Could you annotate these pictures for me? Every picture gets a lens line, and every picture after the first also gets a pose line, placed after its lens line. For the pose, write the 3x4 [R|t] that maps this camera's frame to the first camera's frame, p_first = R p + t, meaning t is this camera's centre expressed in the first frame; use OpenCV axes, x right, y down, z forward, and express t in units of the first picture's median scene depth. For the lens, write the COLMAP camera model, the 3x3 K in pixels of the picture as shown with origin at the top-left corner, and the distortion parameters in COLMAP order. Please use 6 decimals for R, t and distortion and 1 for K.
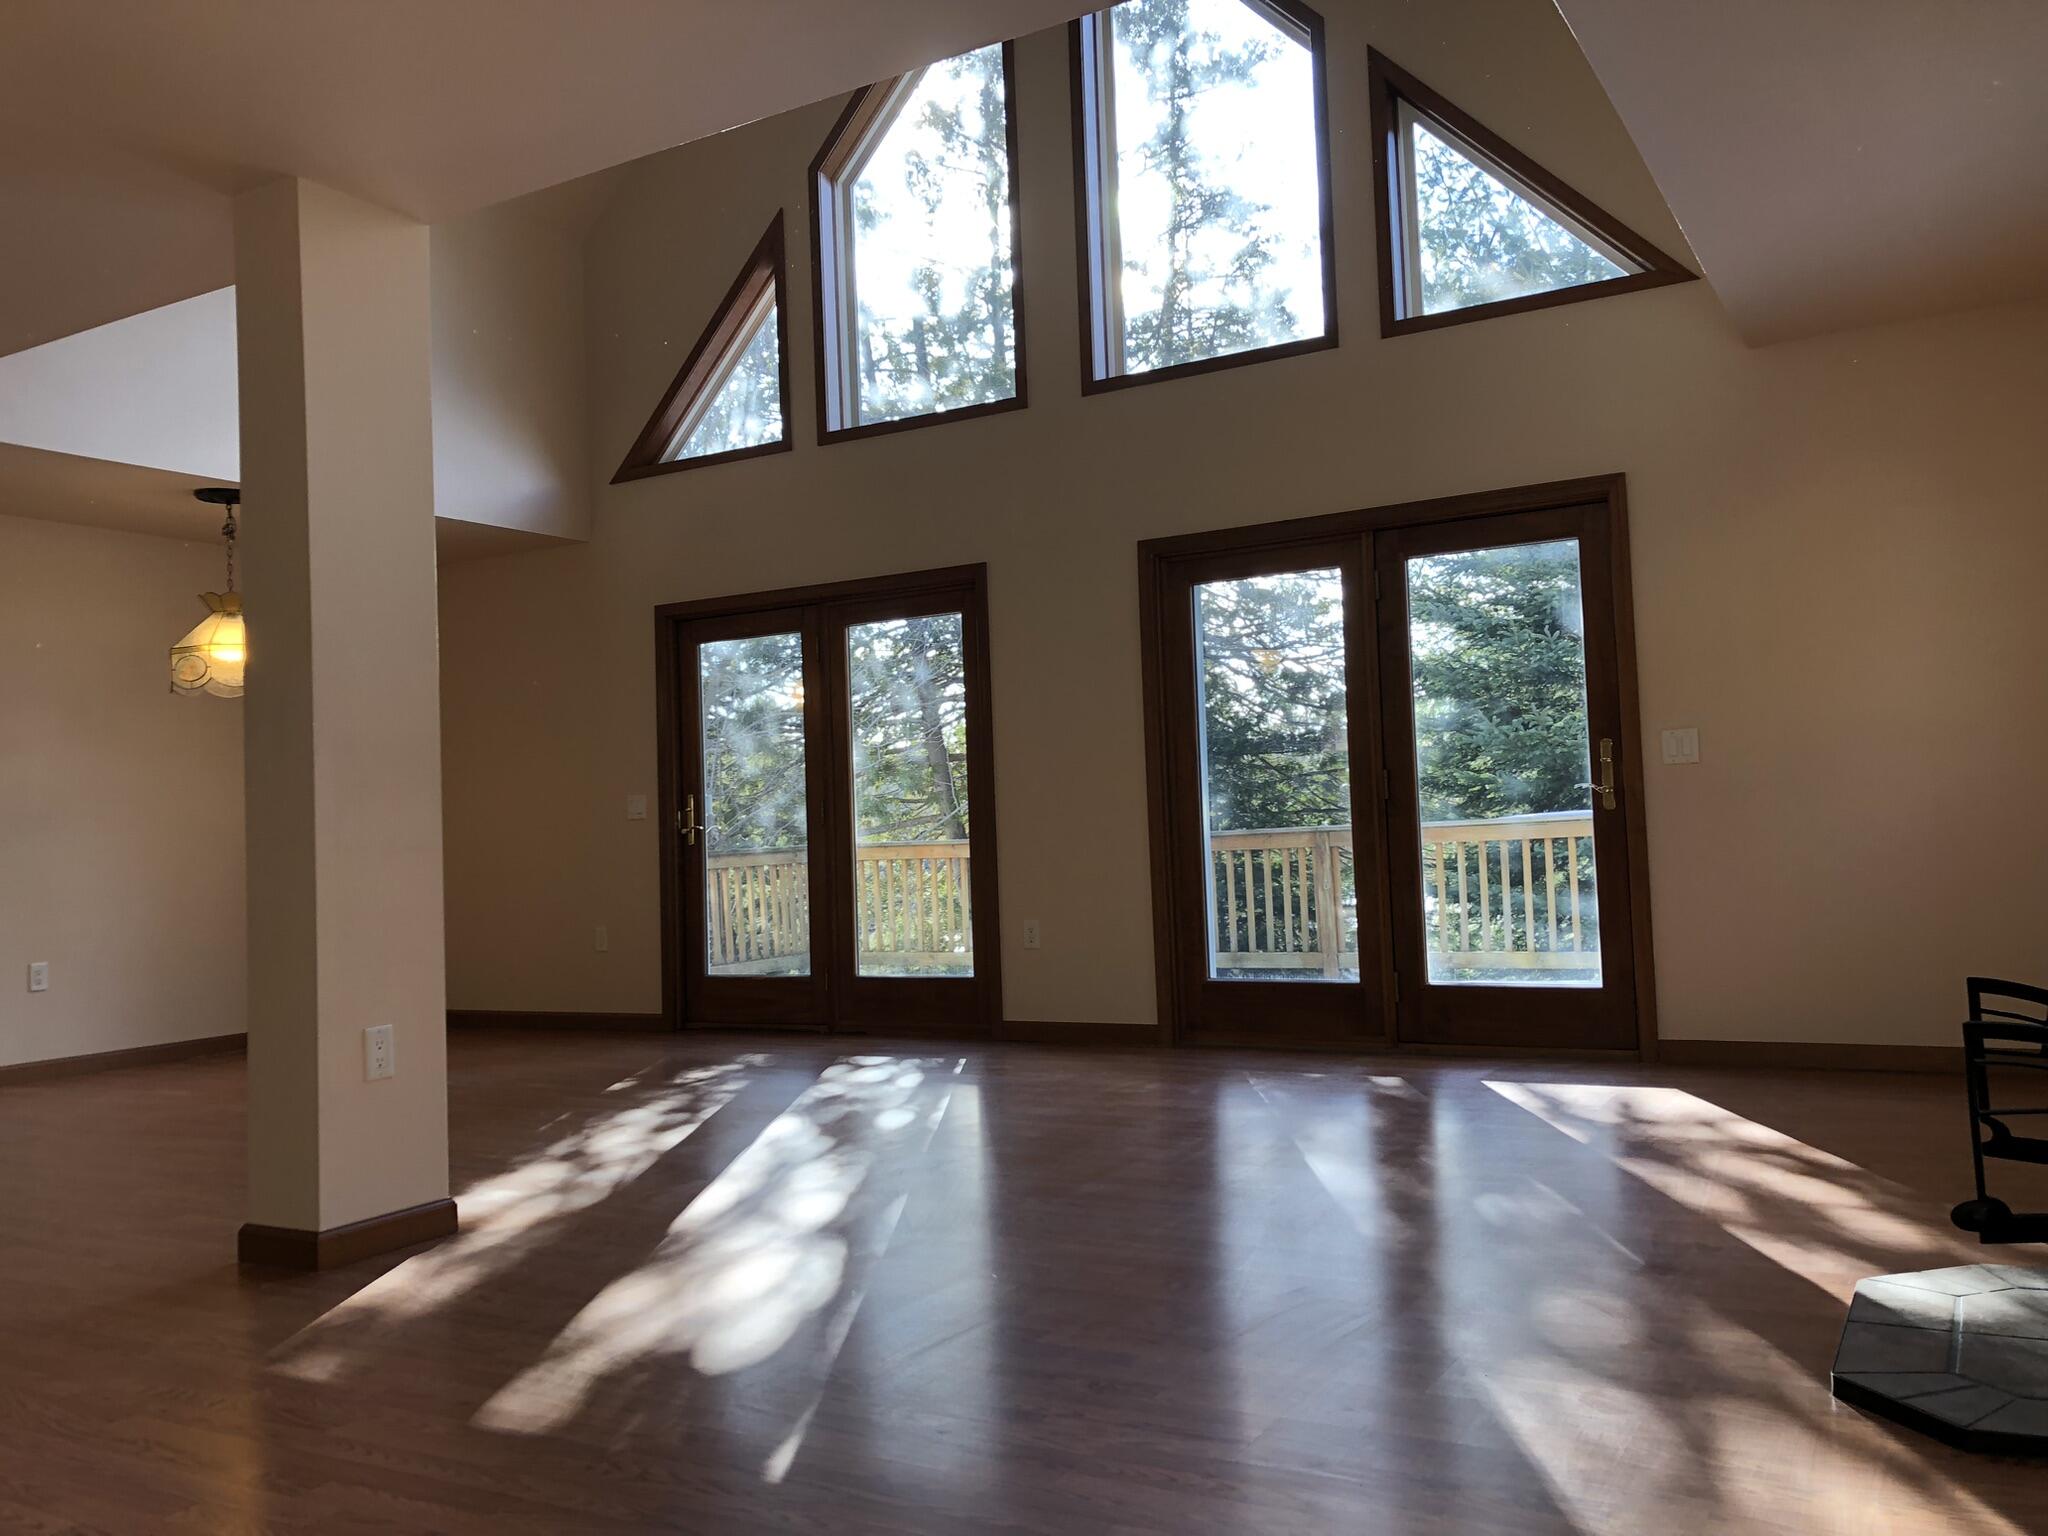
lens RADIAL K [[1448.8, 0, 1024.5], [0, 1448.8, 757.2], [0, 0, 1]] dist [0.021503, 0.000064]
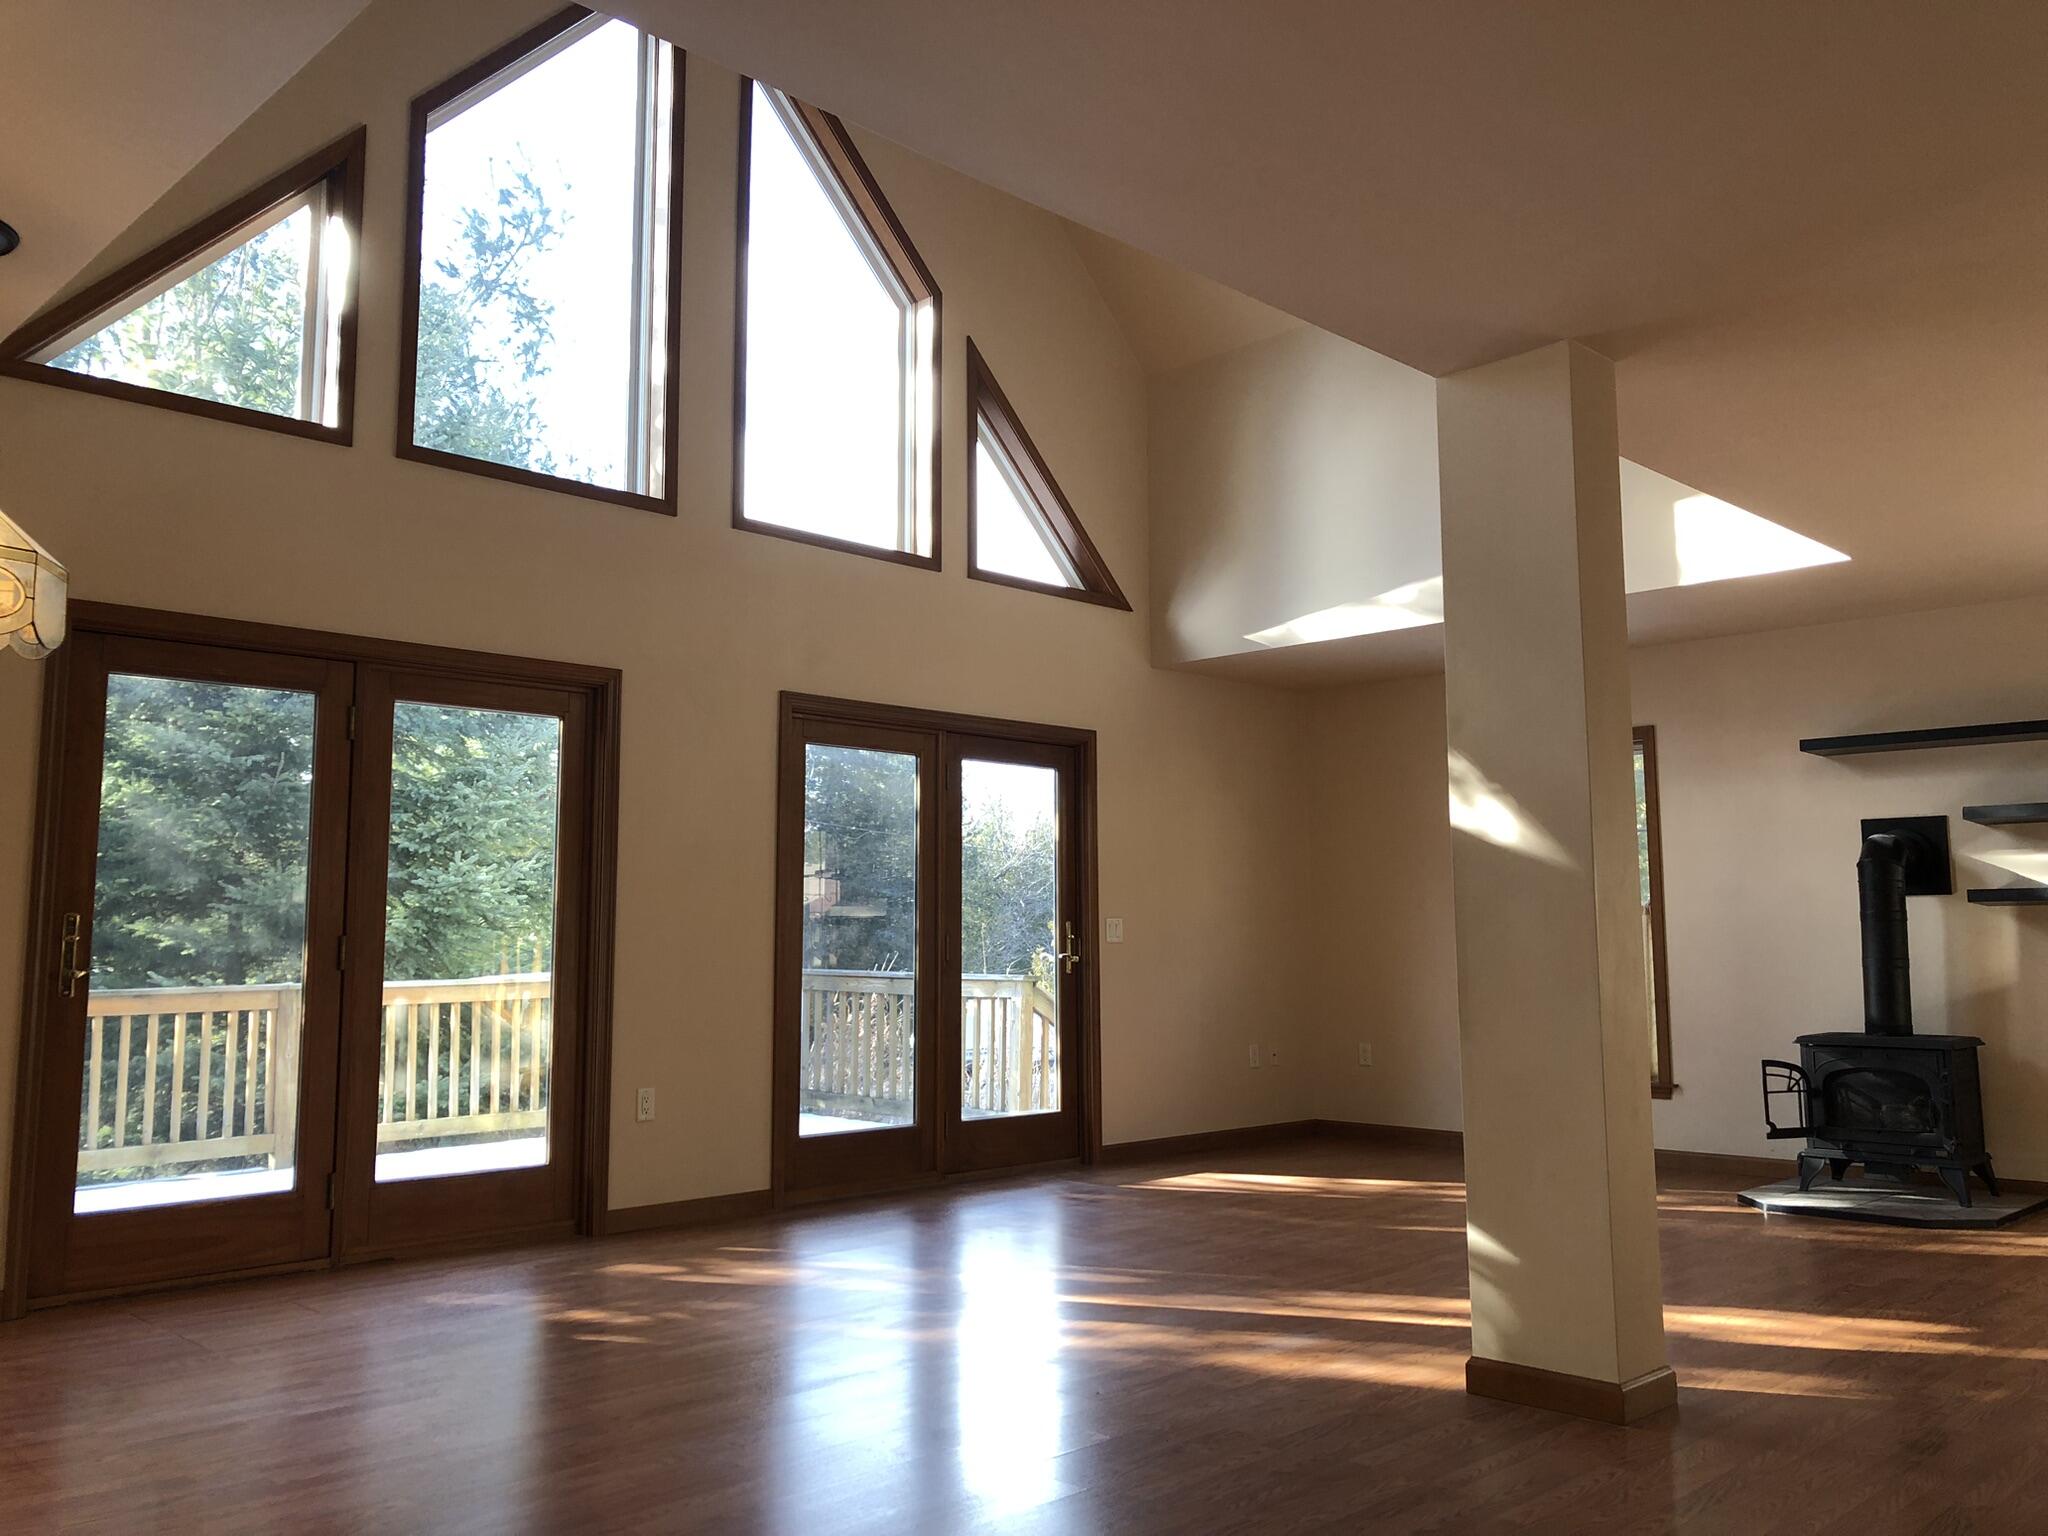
lens RADIAL K [[1653.5, 0, 1018.6], [0, 1653.5, 757.8], [0, 0, 1]] dist [0.048542, -0.050321]
pose [[0.334190, 0.157889, 0.929187, -0.864767], [-0.045865, 0.987425, -0.151289, 0.057048], [-0.941389, 0.007942, 0.337229, 0.440433]]
